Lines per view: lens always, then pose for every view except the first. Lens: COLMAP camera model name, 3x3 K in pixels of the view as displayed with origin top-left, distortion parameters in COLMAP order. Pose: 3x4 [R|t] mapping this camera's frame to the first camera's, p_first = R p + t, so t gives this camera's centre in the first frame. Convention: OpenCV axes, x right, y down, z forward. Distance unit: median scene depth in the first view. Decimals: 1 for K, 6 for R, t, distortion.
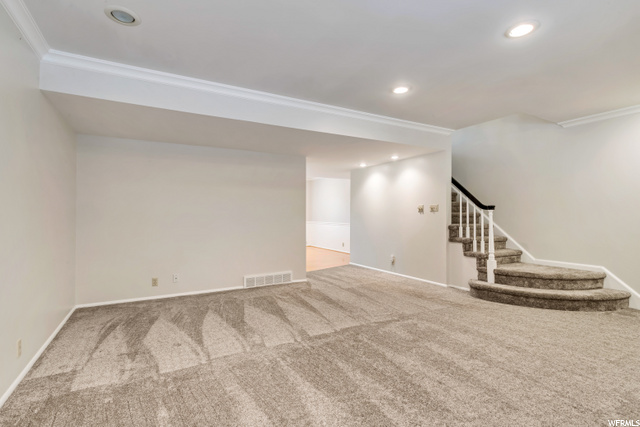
lens RADIAL K [[309.9, 0, 320.3], [0, 309.9, 213.3], [0, 0, 1]] dist [0.005160, 0.001321]
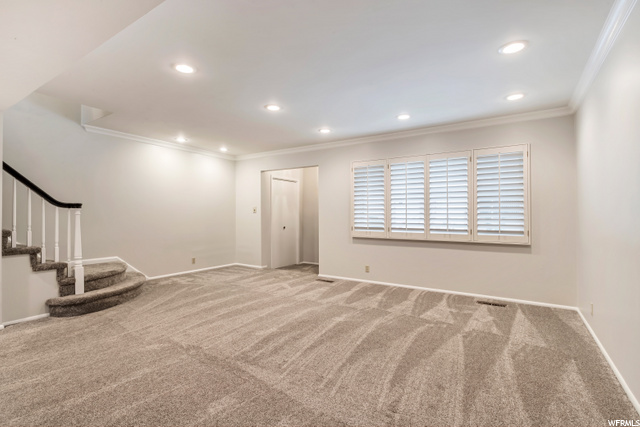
lens RADIAL K [[309.9, 0, 319.8], [0, 309.9, 213.9], [0, 0, 1]] dist [0.005160, 0.001321]
pose [[-0.459562, 0.001426, 0.888144, -0.503897], [-0.004864, 0.999980, -0.004122, 0.004400], [-0.888132, -0.006215, -0.459546, 0.791890]]
